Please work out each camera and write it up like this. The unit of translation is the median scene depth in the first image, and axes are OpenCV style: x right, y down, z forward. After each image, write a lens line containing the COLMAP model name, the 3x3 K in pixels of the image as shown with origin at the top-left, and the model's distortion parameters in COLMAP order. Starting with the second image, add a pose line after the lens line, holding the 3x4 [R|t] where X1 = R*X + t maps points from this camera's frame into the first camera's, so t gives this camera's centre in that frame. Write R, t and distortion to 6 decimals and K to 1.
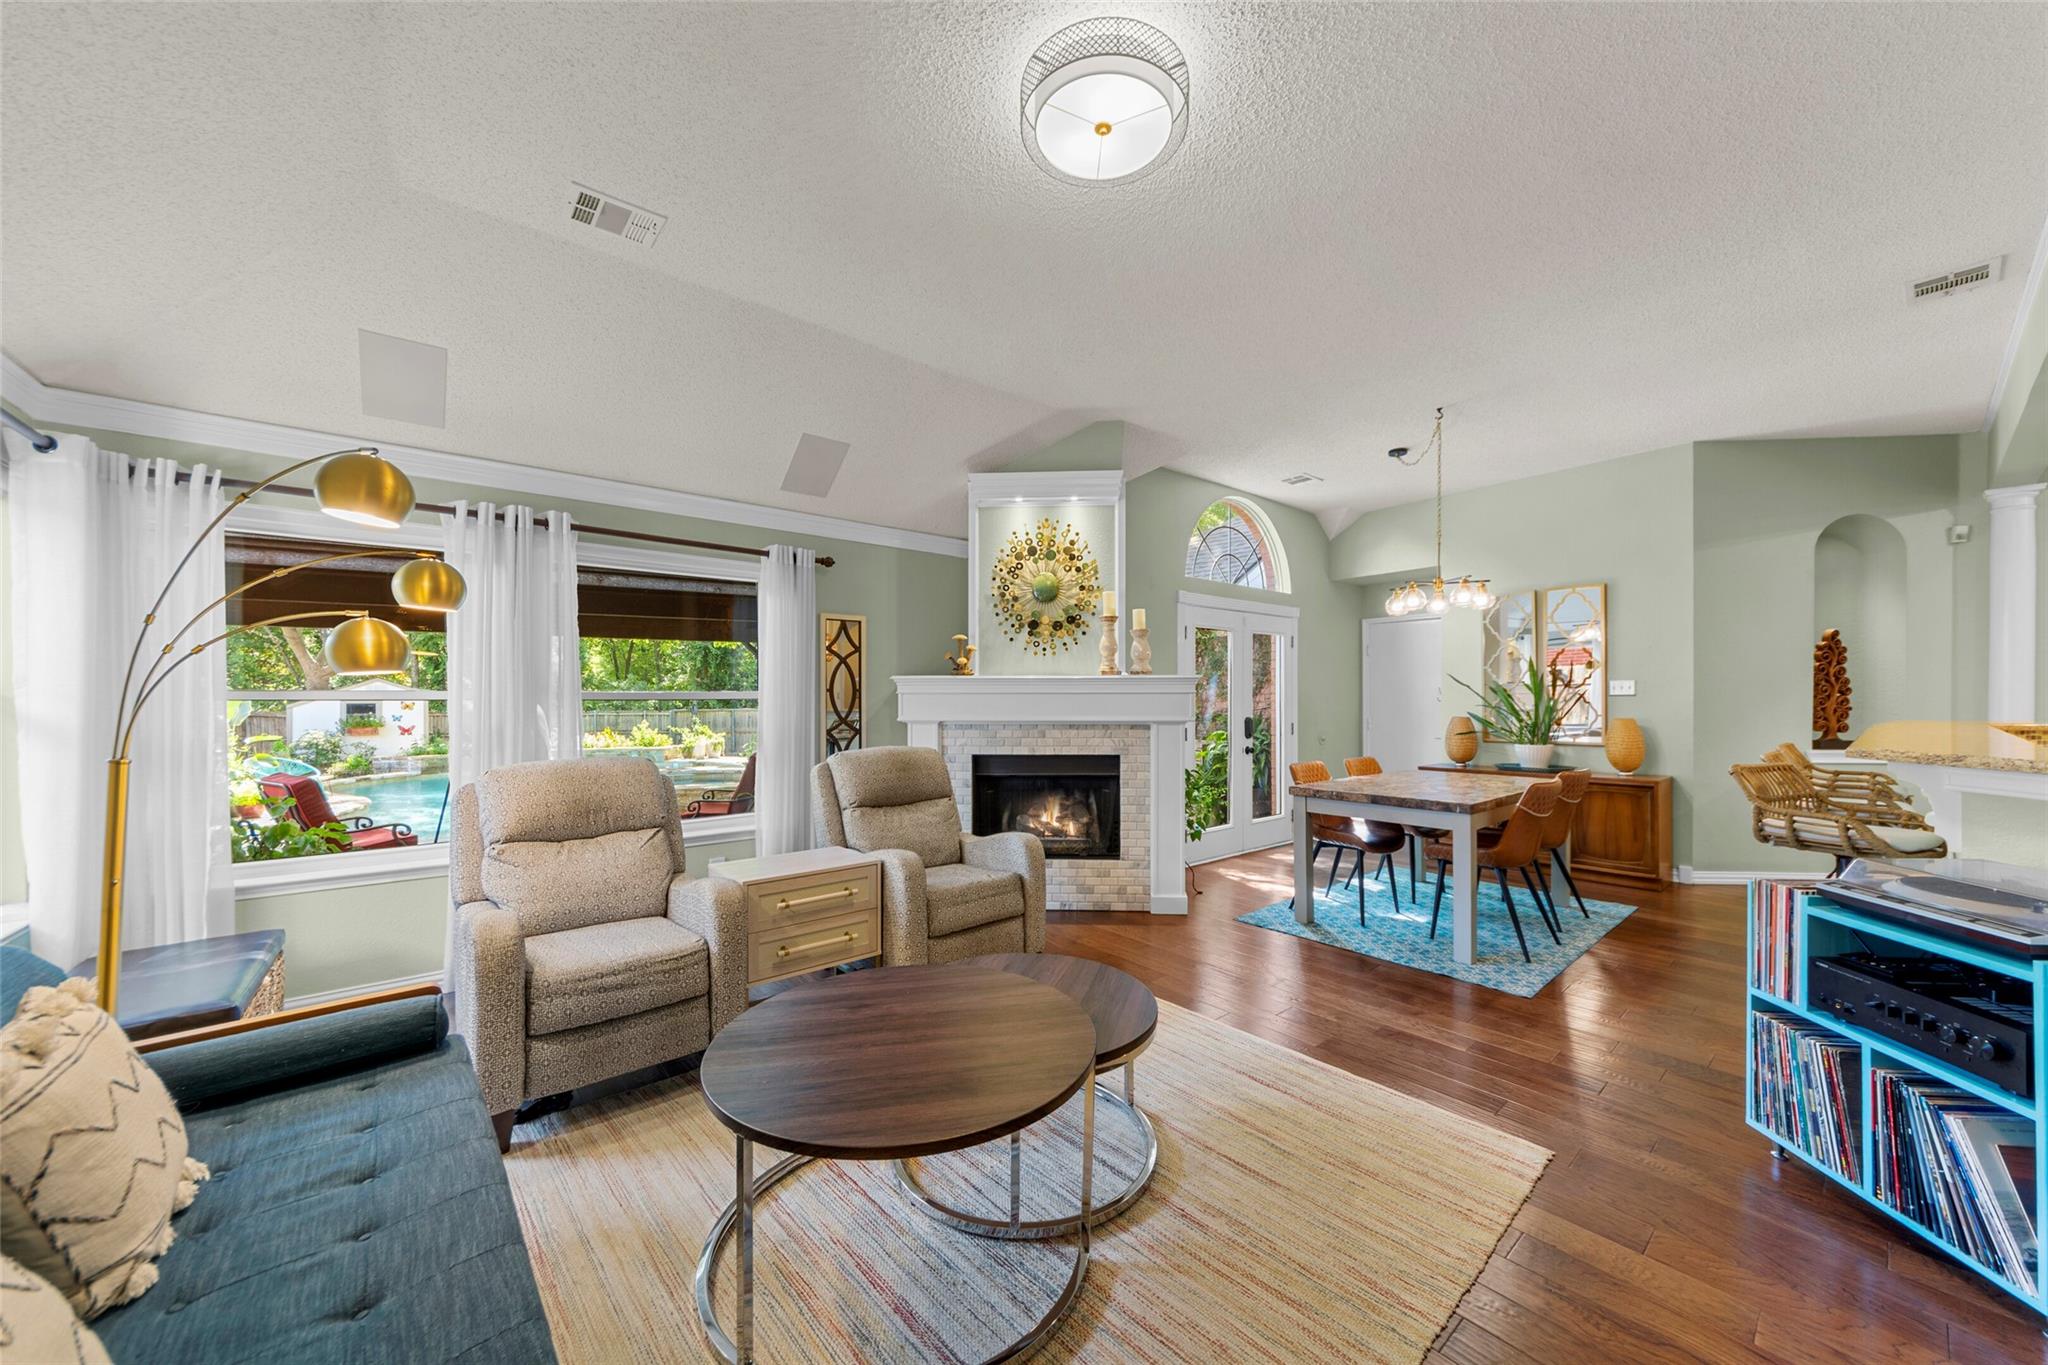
lens RADIAL K [[740.9, 0, 1033.8], [0, 740.9, 691.6], [0, 0, 1]] dist [0.000514, 0.000061]
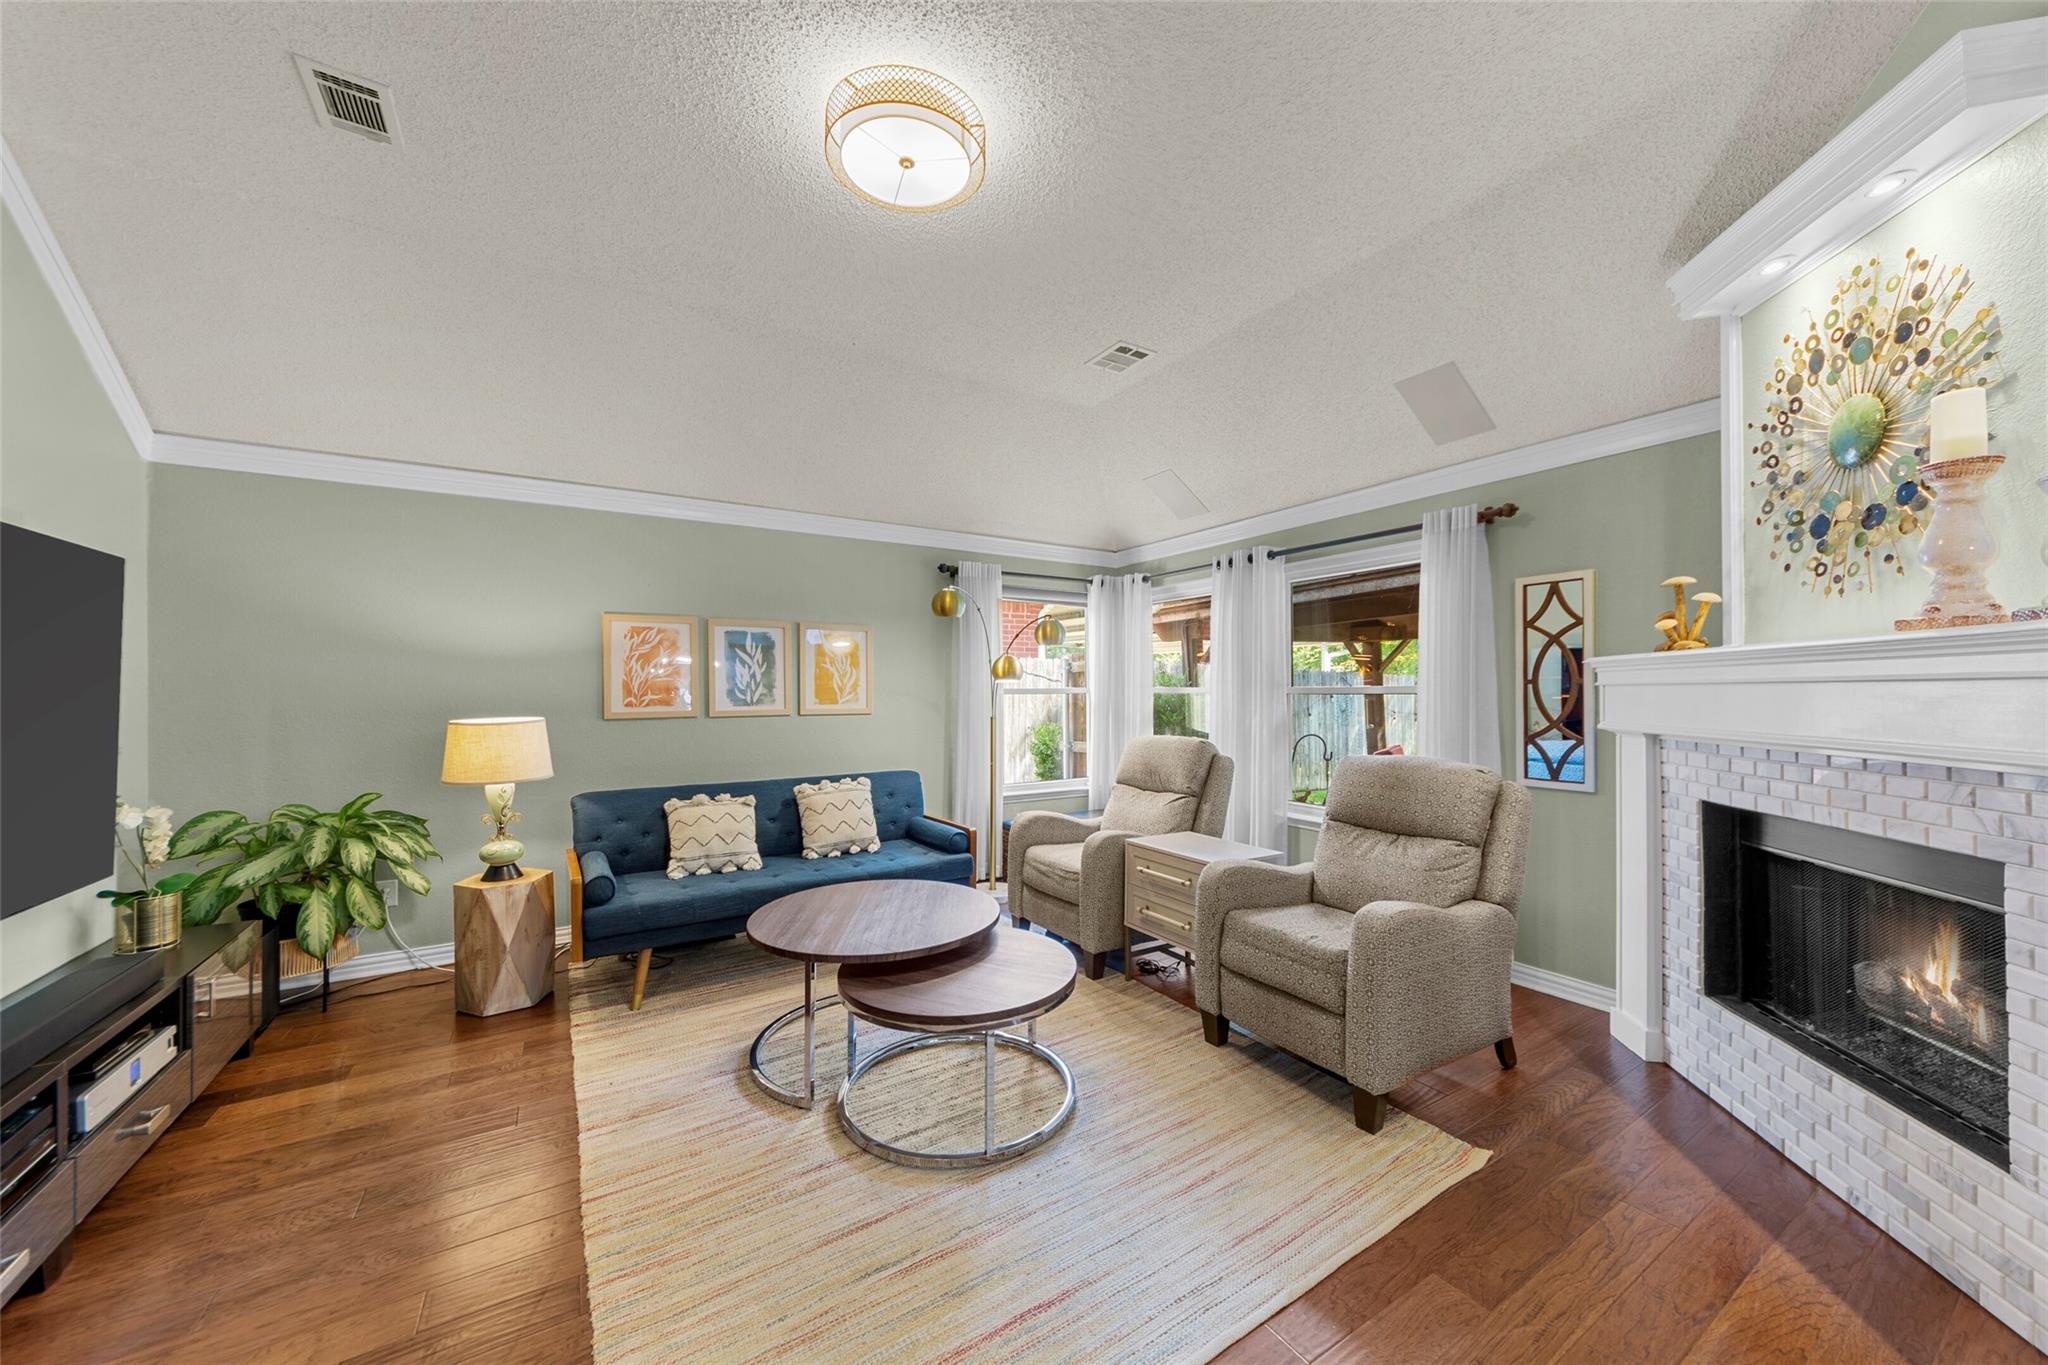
lens RADIAL K [[714.7, 0, 1024.0], [0, 714.7, 682.5], [0, 0, 1]] dist [0.000982, 0.000063]
pose [[-0.154316, -0.009372, -0.987977, 0.549417], [0.008111, 0.999909, -0.010752, 0.002954], [0.987988, -0.009673, -0.154226, 0.668327]]
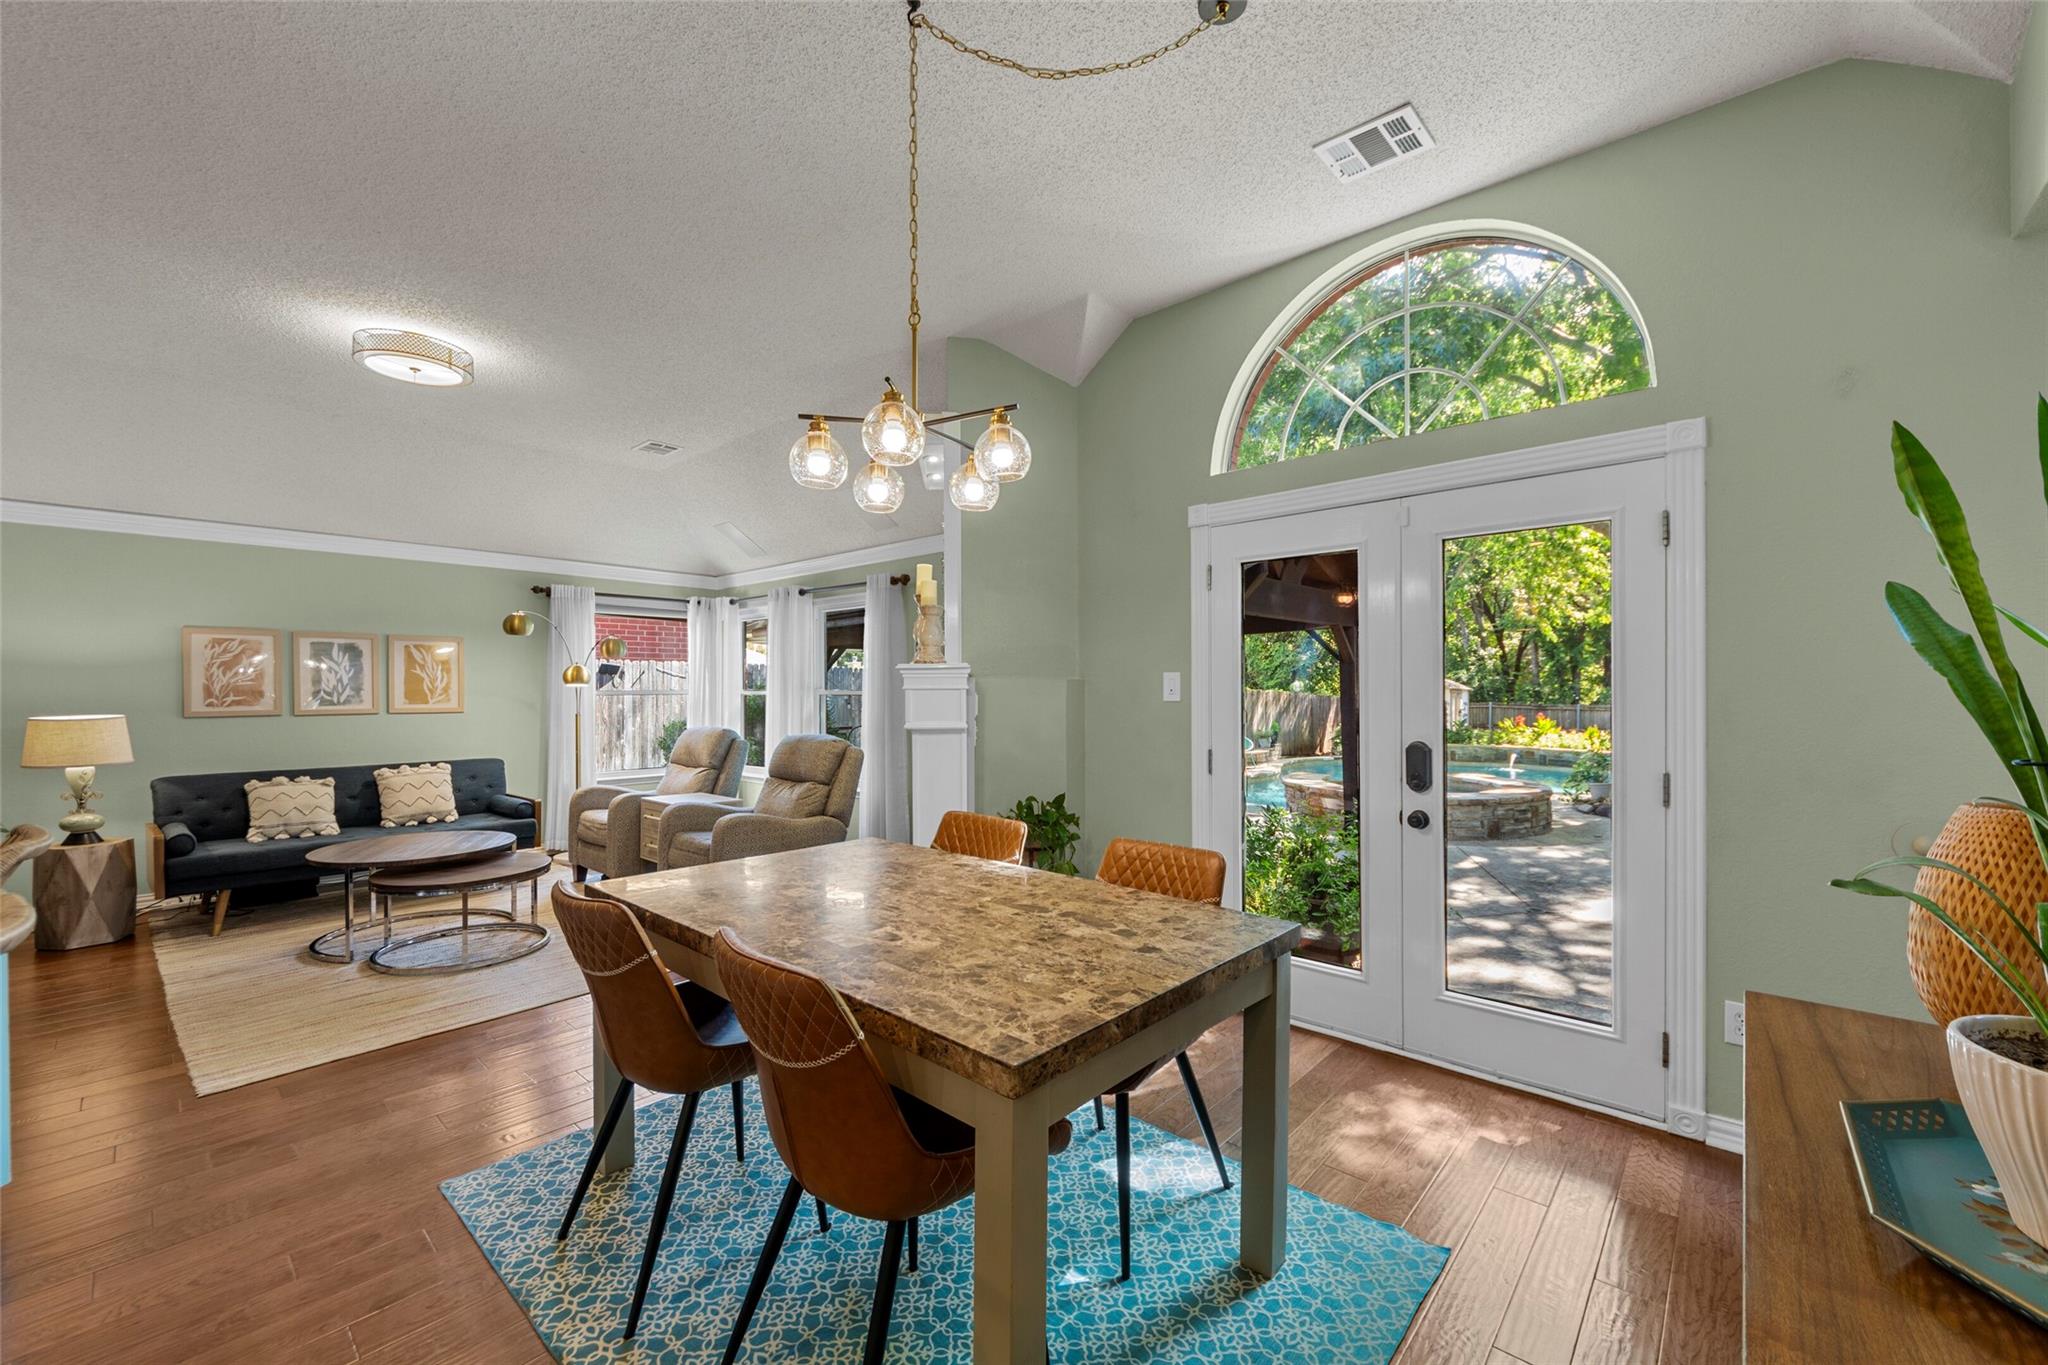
lens RADIAL K [[786.7, 0, 1024.0], [0, 786.7, 682.5], [0, 0, 1]] dist [-0.025600, 0.005198]
pose [[0.147440, -0.010637, -0.989014, 1.053024], [0.007873, 0.999923, -0.009581, 0.004939], [0.989040, -0.006374, 0.147513, 1.071928]]
